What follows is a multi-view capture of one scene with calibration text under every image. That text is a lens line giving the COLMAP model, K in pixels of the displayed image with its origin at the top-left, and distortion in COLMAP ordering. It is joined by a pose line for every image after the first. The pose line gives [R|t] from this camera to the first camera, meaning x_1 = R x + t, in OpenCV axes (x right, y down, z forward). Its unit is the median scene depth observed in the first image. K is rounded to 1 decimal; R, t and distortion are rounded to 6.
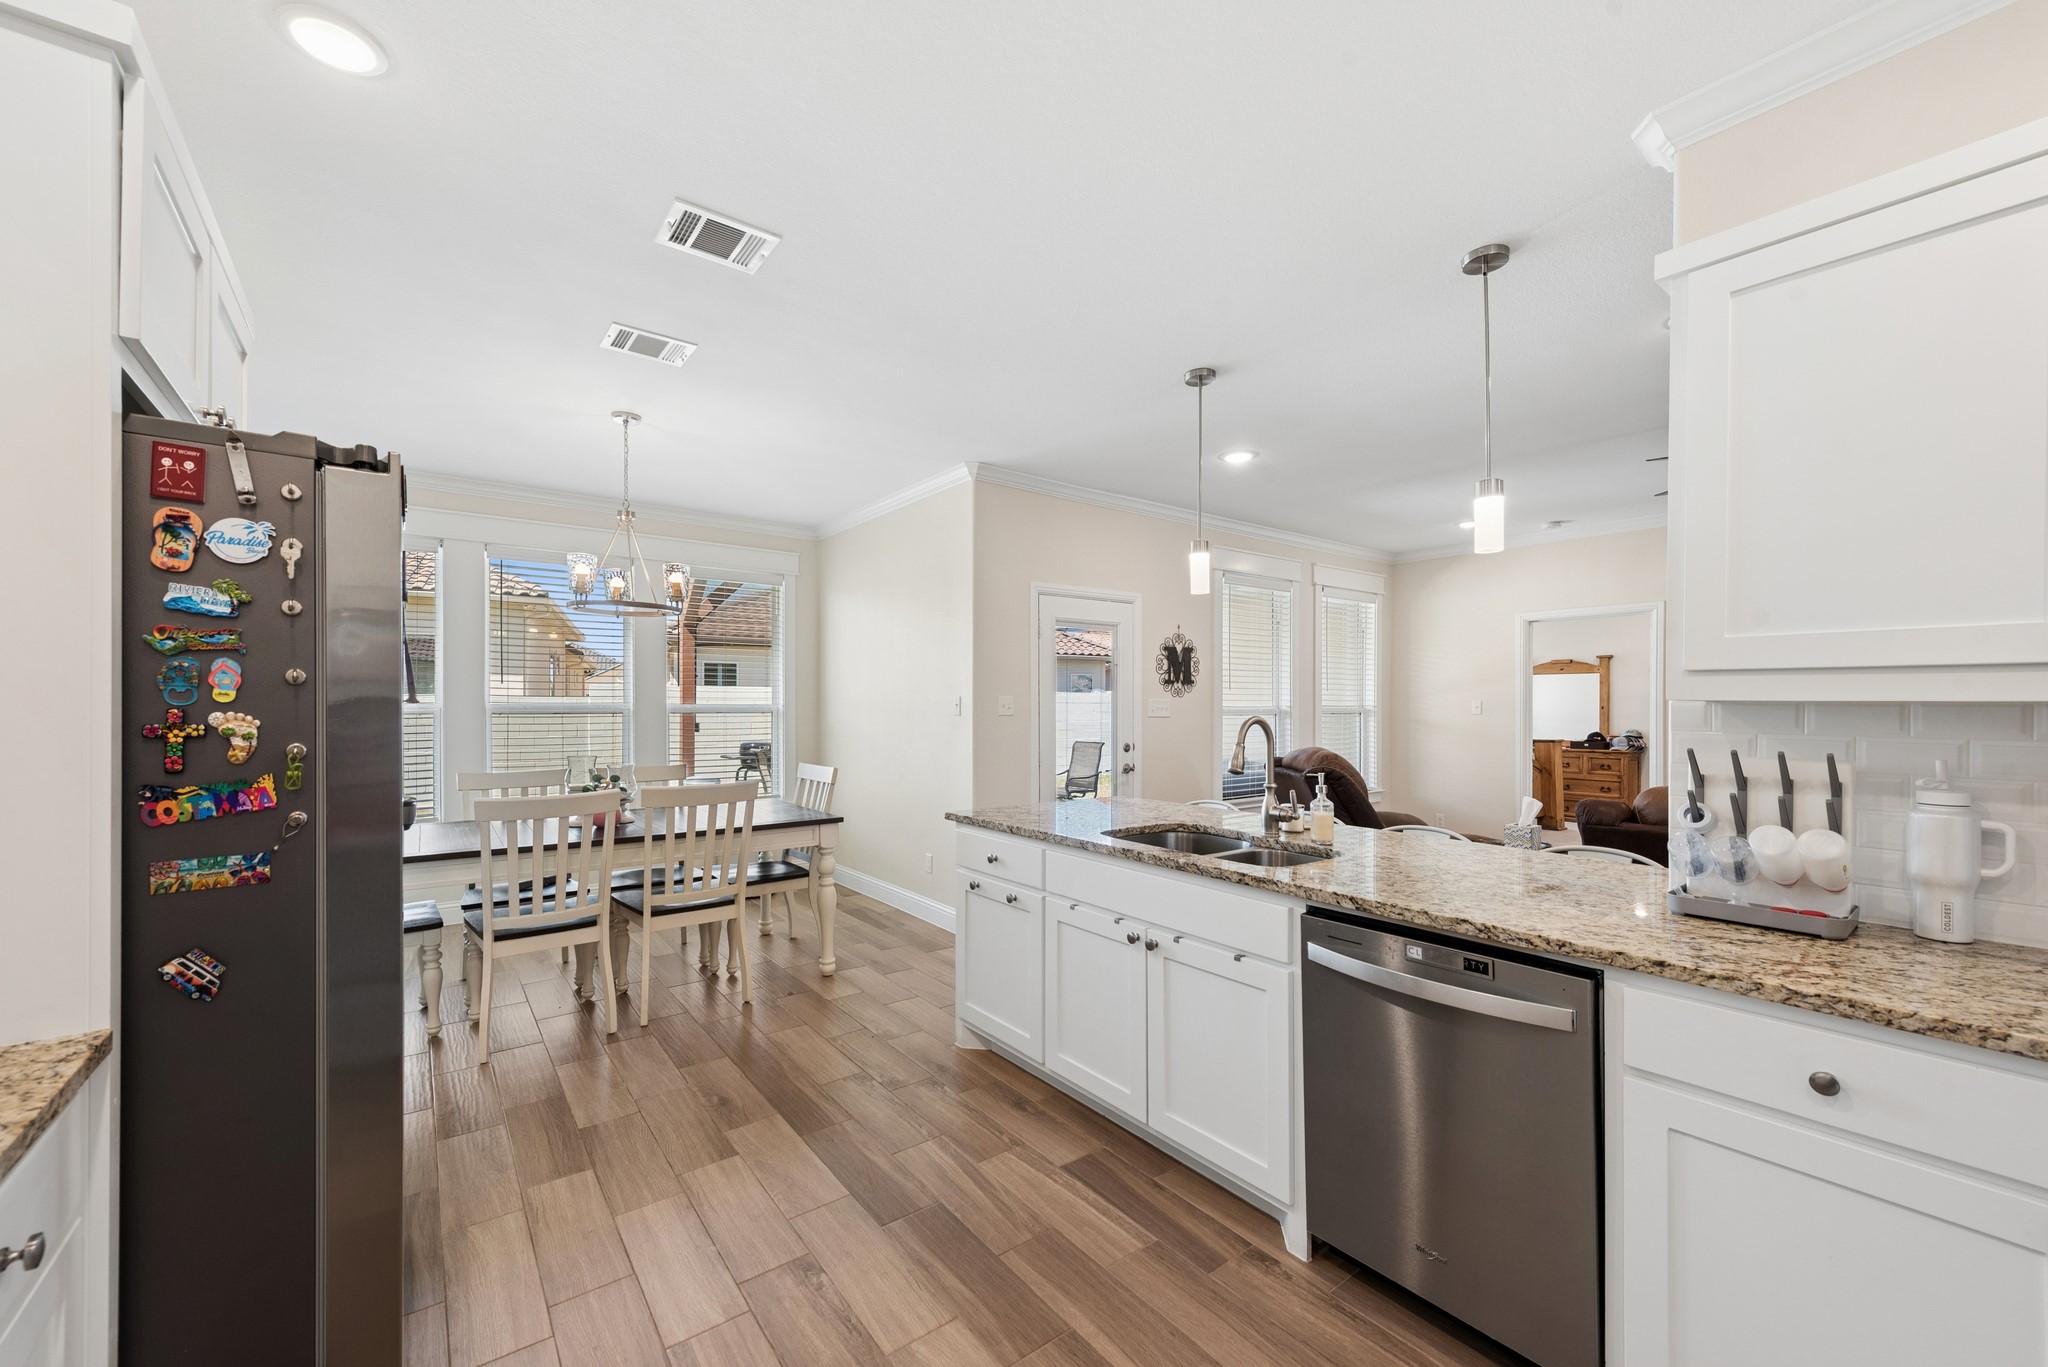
lens RADIAL K [[804.7, 0, 1019.1], [0, 804.7, 706.3], [0, 0, 1]] dist [0.015929, -0.005760]
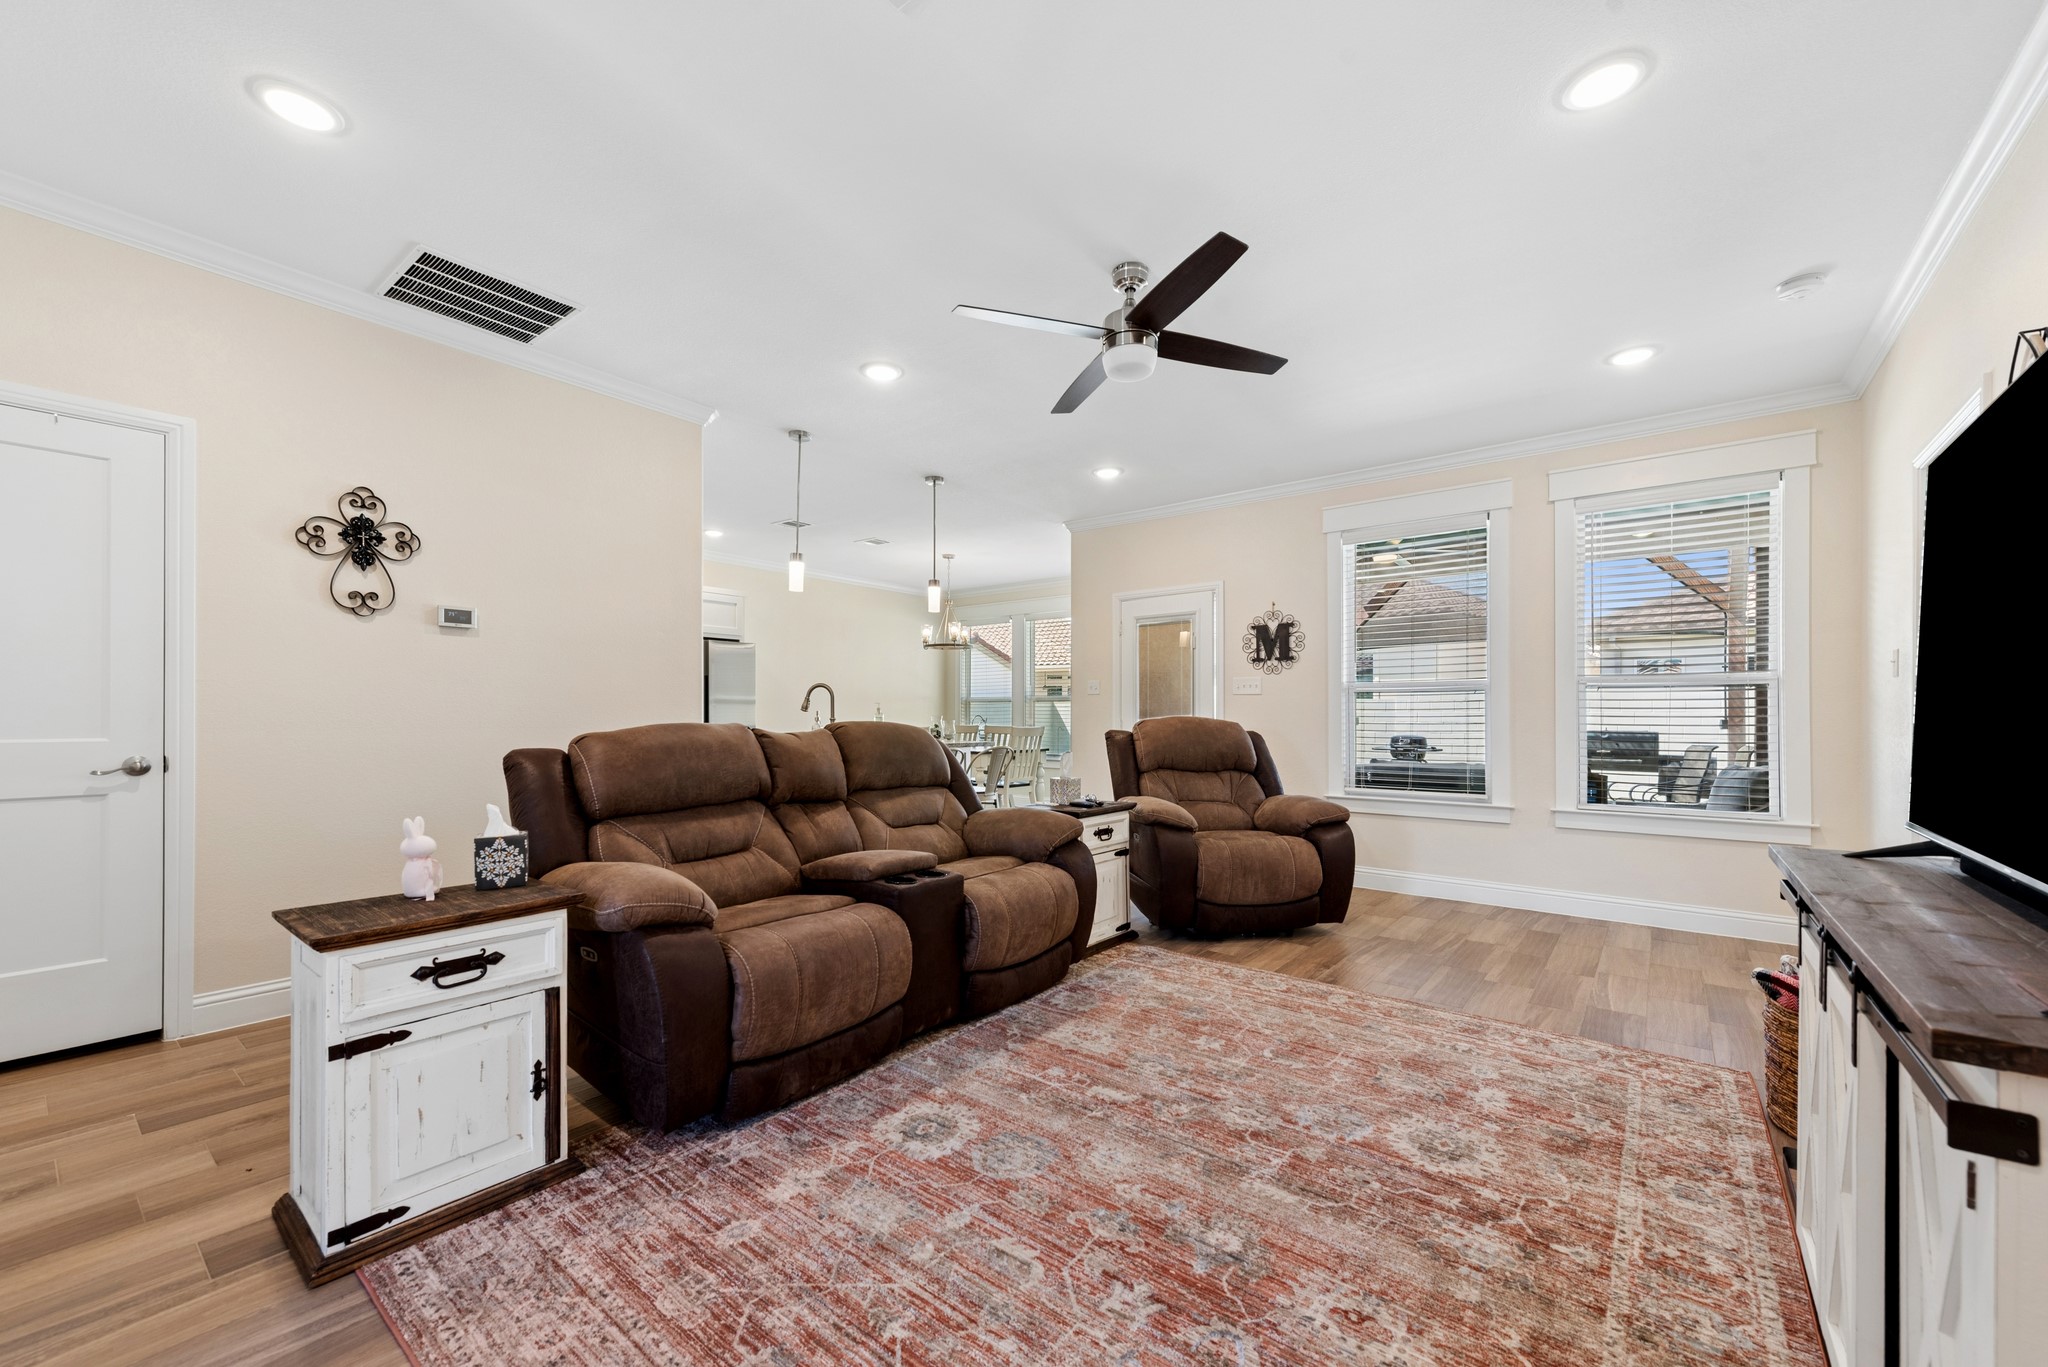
lens RADIAL K [[805.1, 0, 1017.6], [0, 805.1, 718.2], [0, 0, 1]] dist [0.018467, -0.006171]
pose [[0.255199, -0.001896, -0.966887, 3.049451], [-0.002759, 0.999993, -0.002689, 0.131577], [0.966885, 0.003354, 0.255192, 1.229600]]
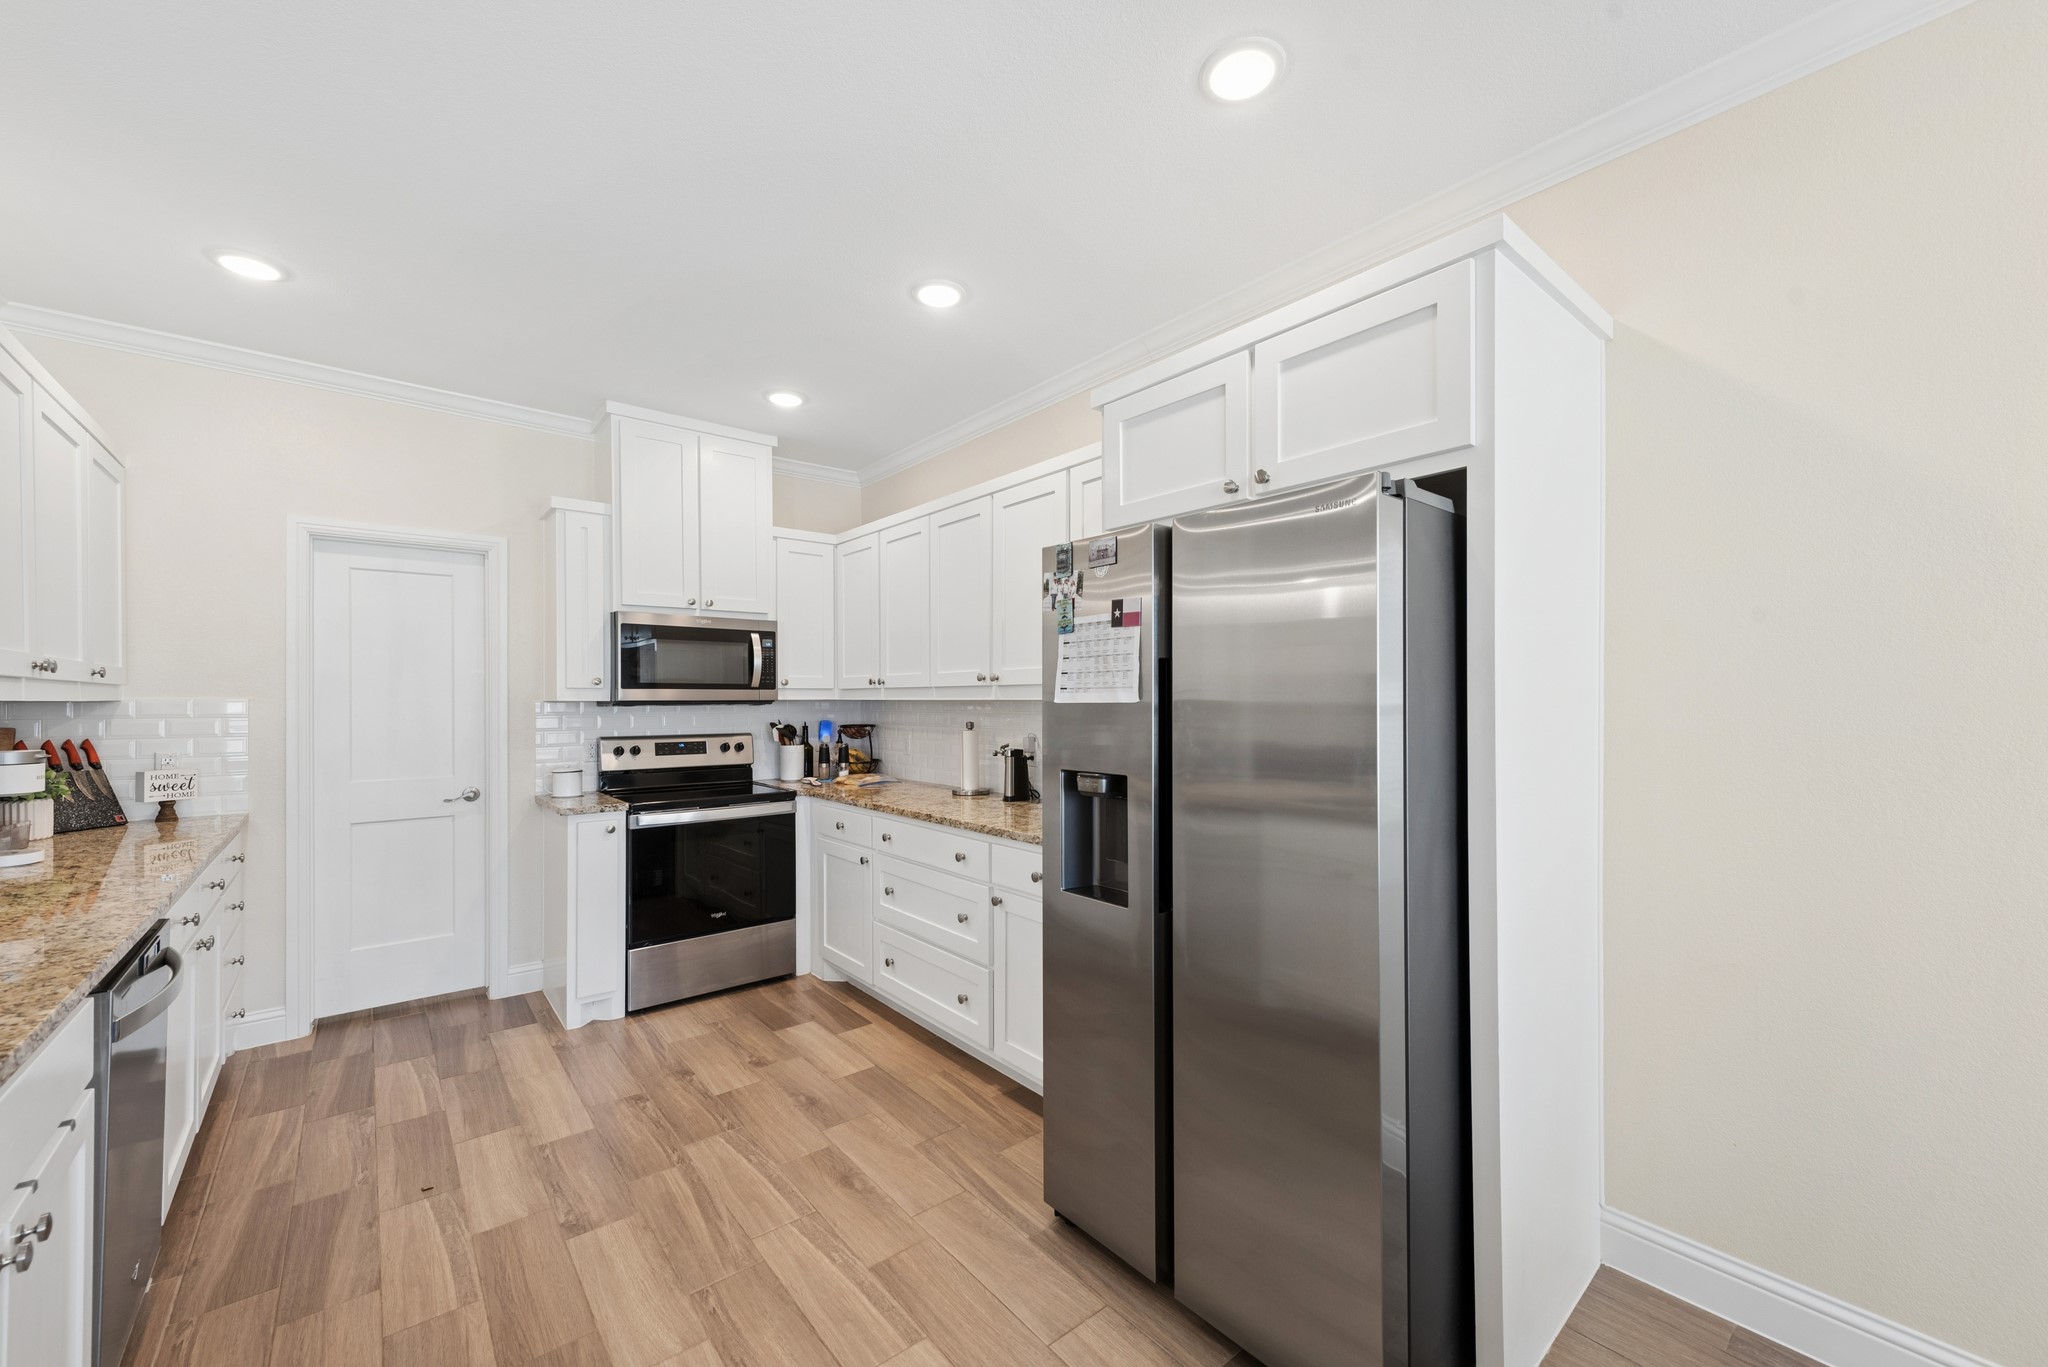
lens RADIAL K [[800.2, 0, 1021.0], [0, 800.2, 696.4], [0, 0, 1]] dist [0.016803, -0.005339]
pose [[-0.999319, -0.001667, -0.036848, -0.431231], [-0.001611, 0.999997, -0.001552, -0.008199], [0.036851, -0.001491, -0.999320, 1.695321]]
